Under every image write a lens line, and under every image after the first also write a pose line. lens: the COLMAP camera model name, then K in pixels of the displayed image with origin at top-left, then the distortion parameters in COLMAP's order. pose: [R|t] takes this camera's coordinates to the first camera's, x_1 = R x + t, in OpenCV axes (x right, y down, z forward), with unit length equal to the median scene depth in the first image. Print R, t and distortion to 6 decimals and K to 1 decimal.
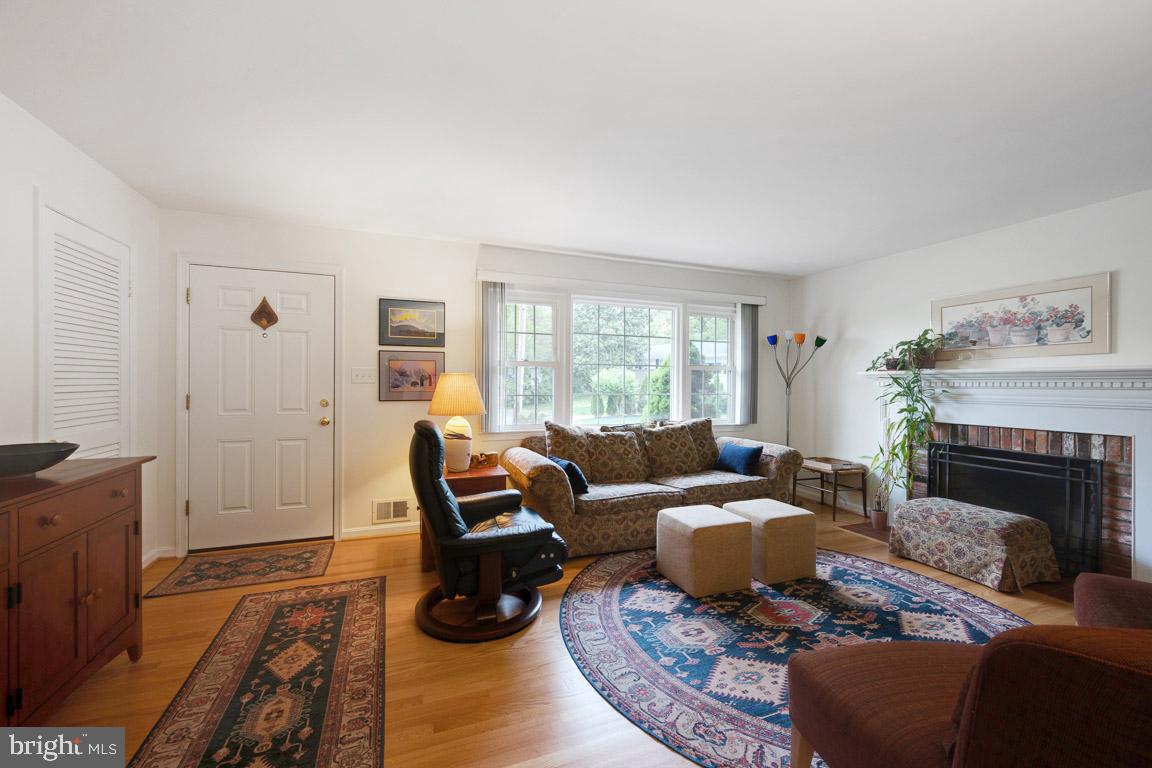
lens RADIAL K [[459.3, 0, 572.9], [0, 459.3, 385.3], [0, 0, 1]] dist [-0.001037, 0.000116]
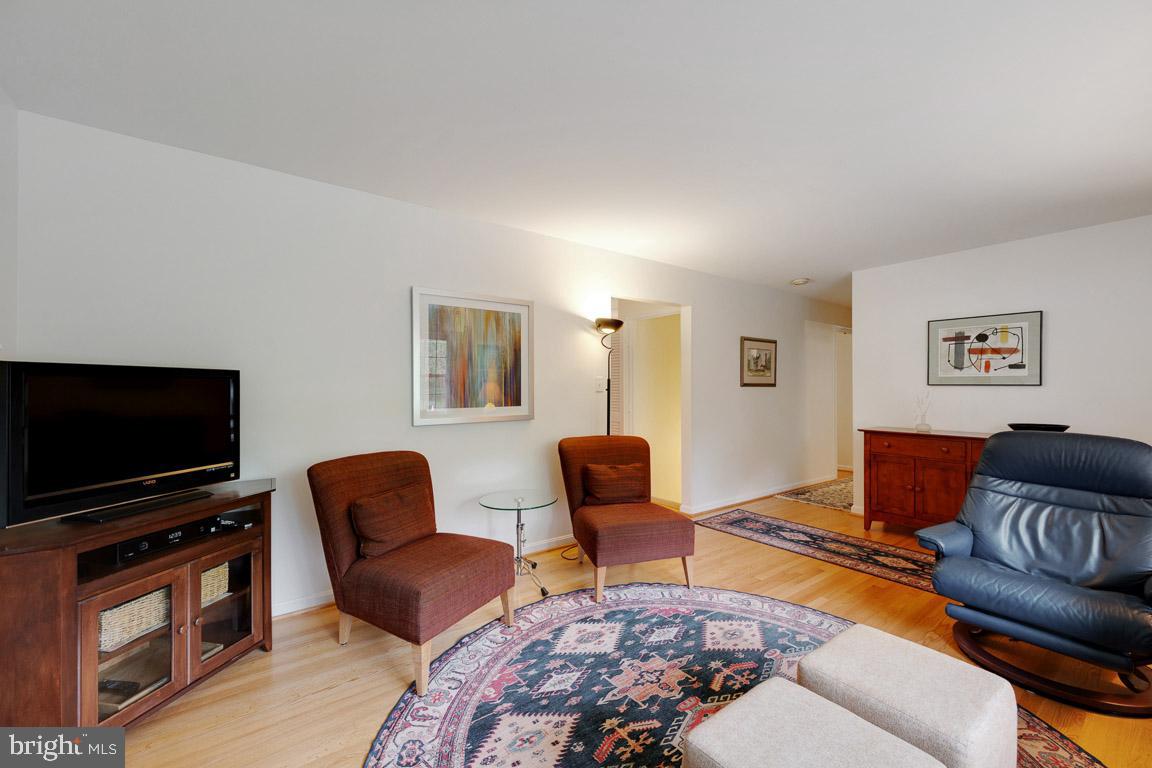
lens RADIAL K [[459.3, 0, 580.1], [0, 459.3, 389.9], [0, 0, 1]] dist [-0.001037, 0.000116]
pose [[-0.964601, -0.007253, -0.263614, 0.973021], [-0.006623, 0.999973, -0.003276, 0.002338], [0.263630, -0.001414, -0.964623, 1.833990]]
